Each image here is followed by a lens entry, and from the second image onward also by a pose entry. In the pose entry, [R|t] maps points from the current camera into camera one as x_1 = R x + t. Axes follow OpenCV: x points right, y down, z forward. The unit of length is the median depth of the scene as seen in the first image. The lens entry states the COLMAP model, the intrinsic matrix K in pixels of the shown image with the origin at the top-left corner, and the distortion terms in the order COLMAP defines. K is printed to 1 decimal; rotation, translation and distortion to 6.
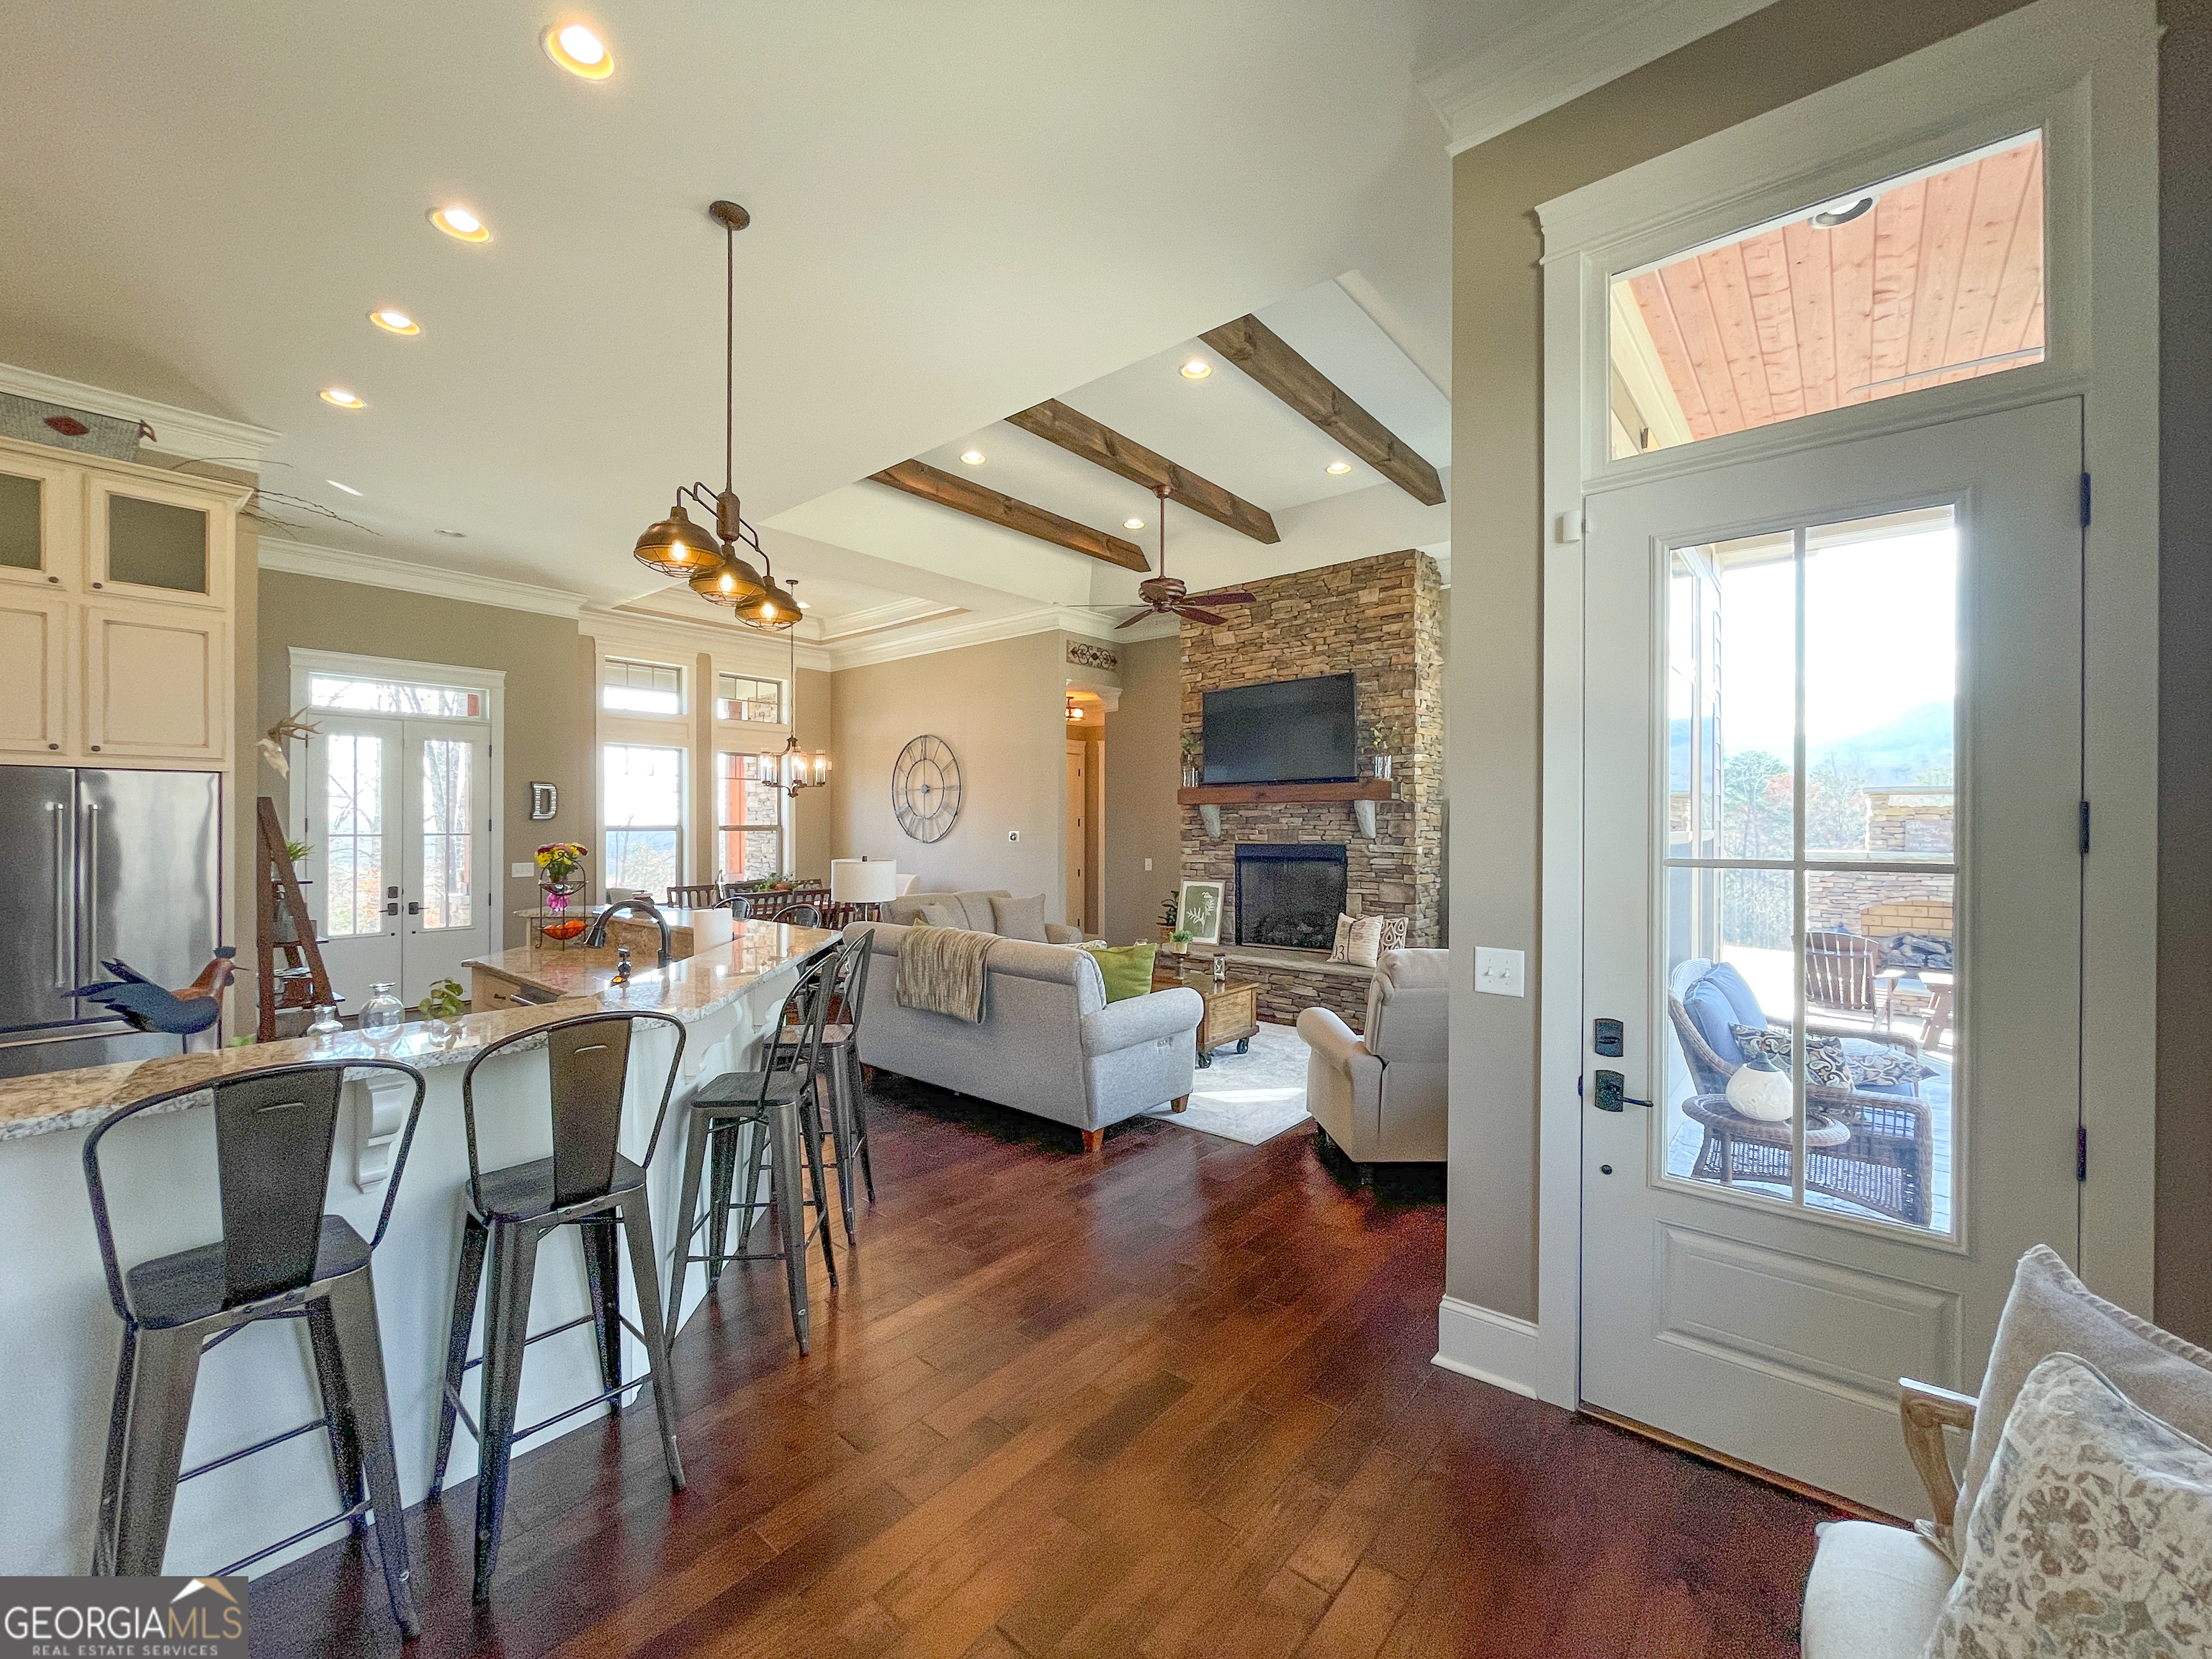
lens RADIAL K [[891.9, 0, 1110.9], [0, 891.9, 822.0], [0, 0, 1]] dist [-0.001905, -0.001261]
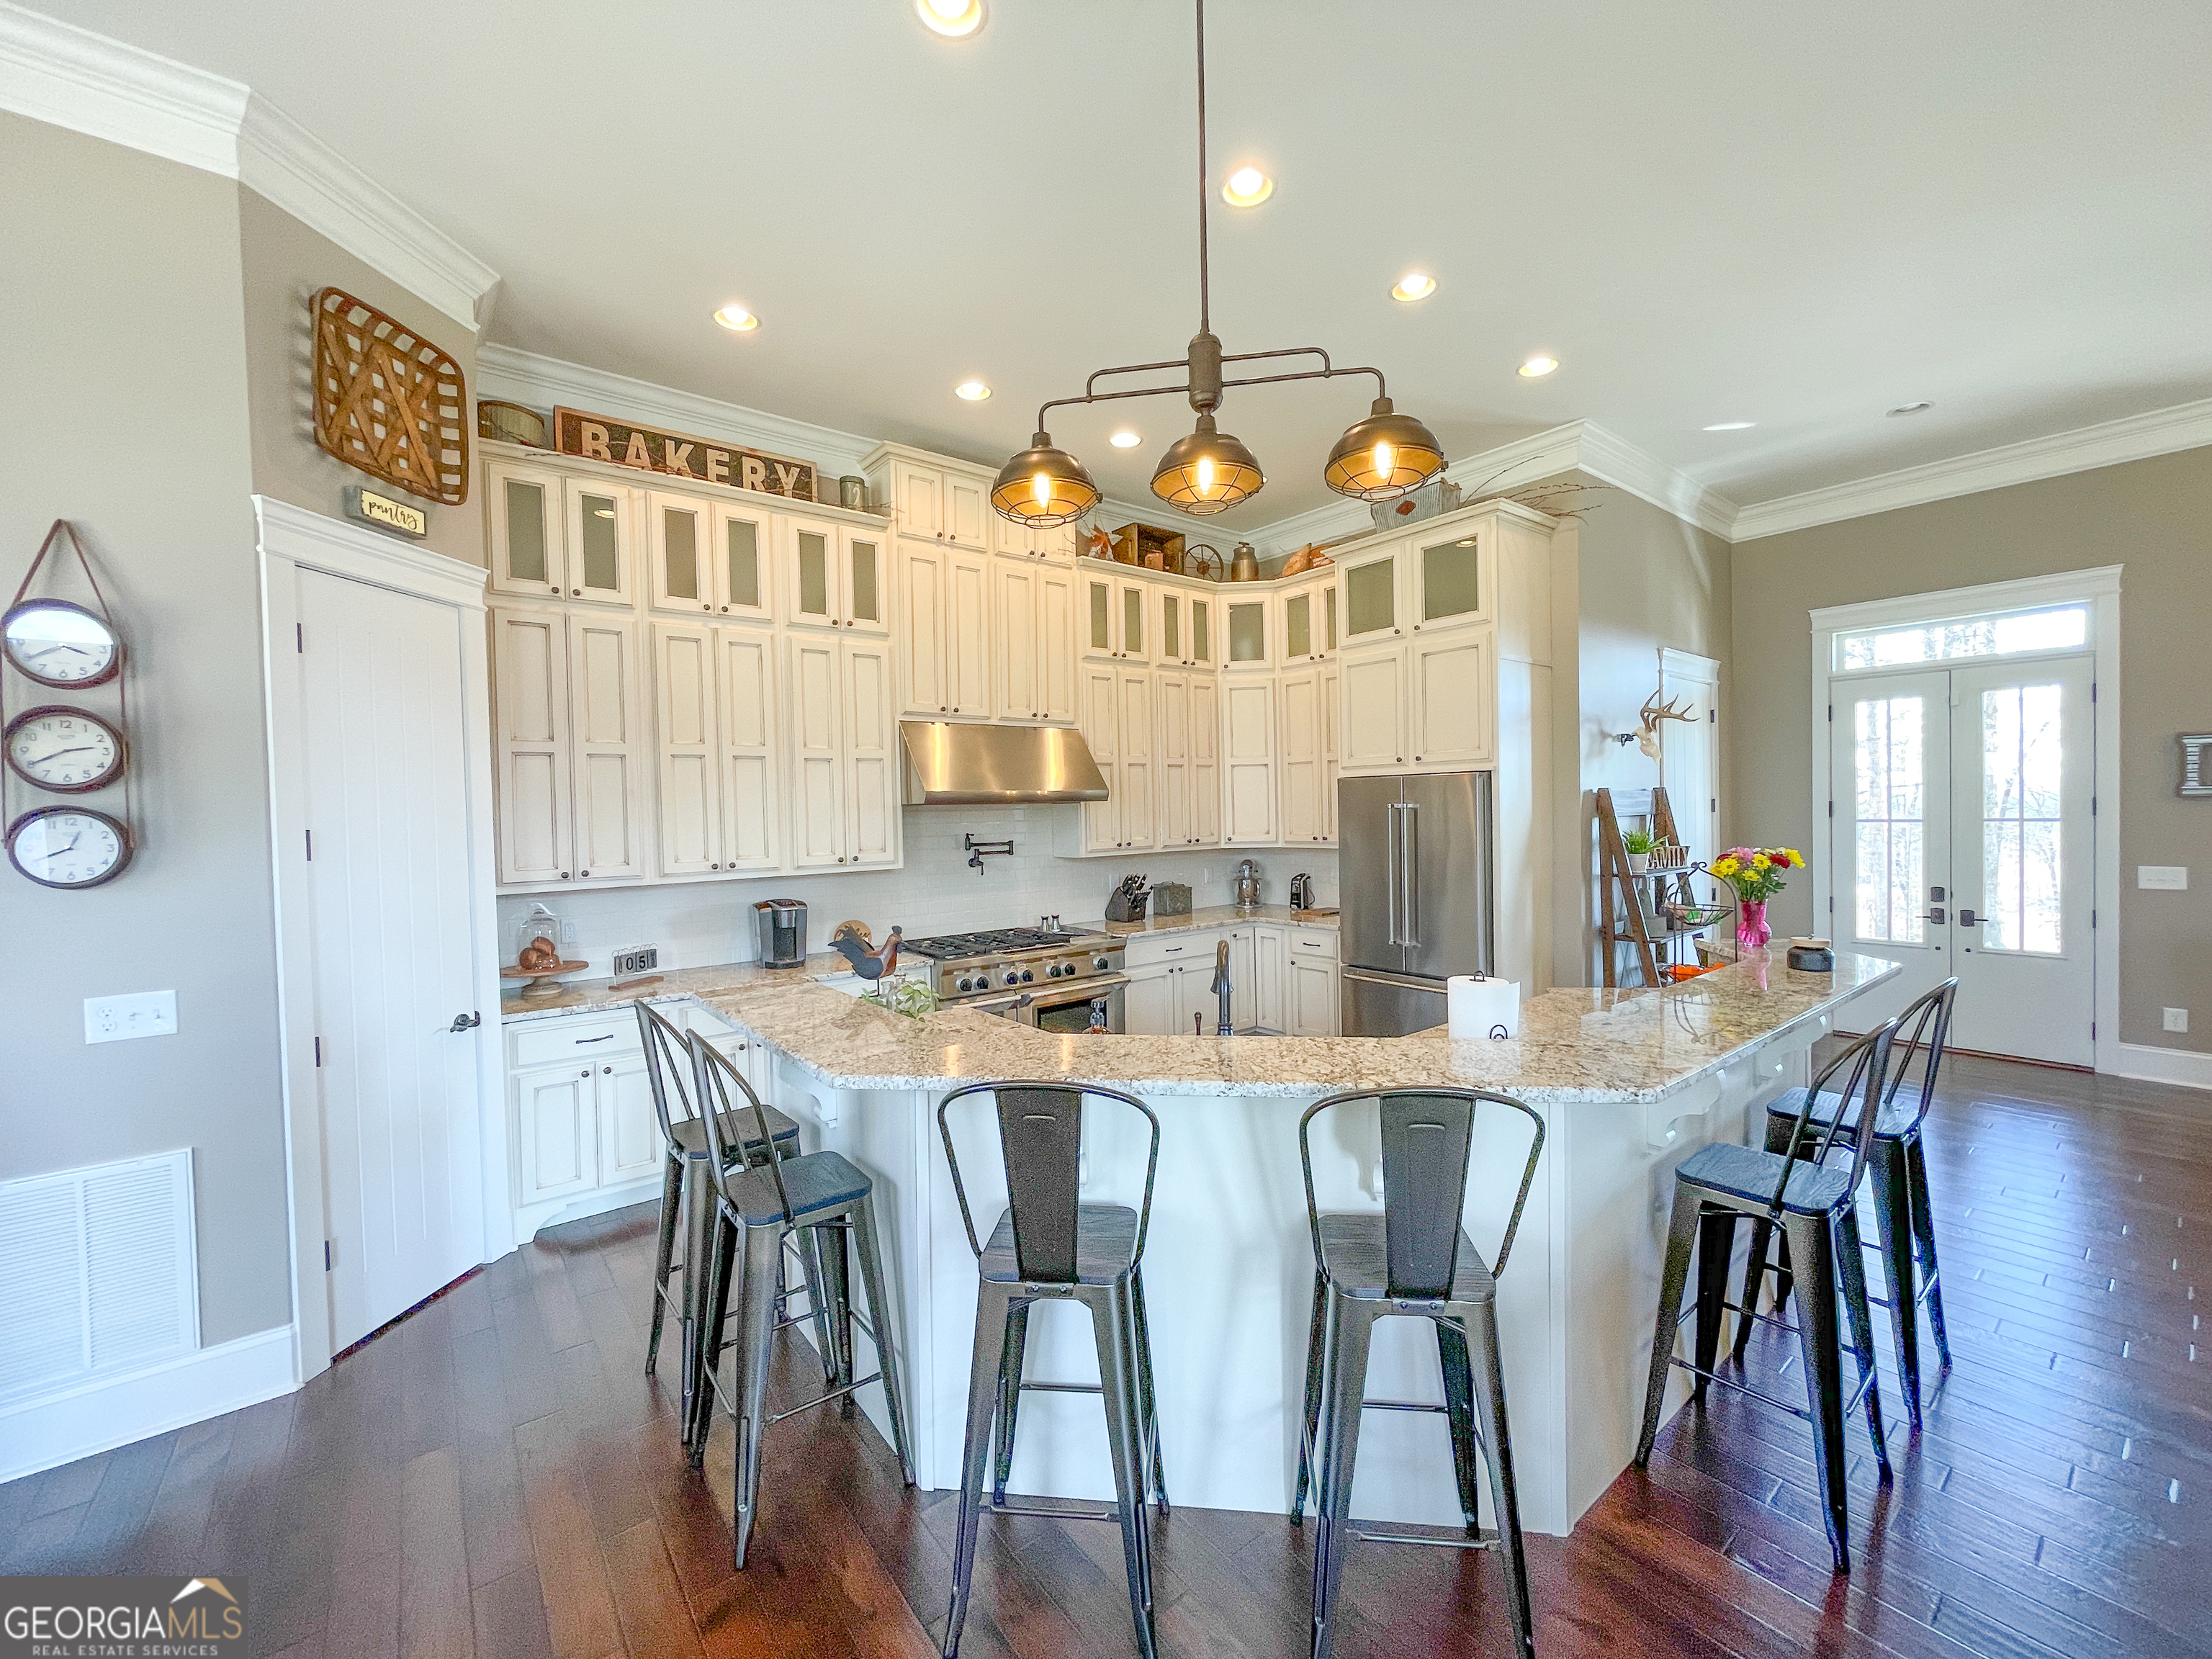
lens RADIAL K [[891.9, 0, 1111.4], [0, 891.9, 822.9], [0, 0, 1]] dist [-0.001905, -0.001261]
pose [[-0.201039, 0.019711, -0.979385, 0.092143], [0.024205, 0.999592, 0.015149, -0.011826], [0.979284, -0.020660, -0.201434, 0.428309]]
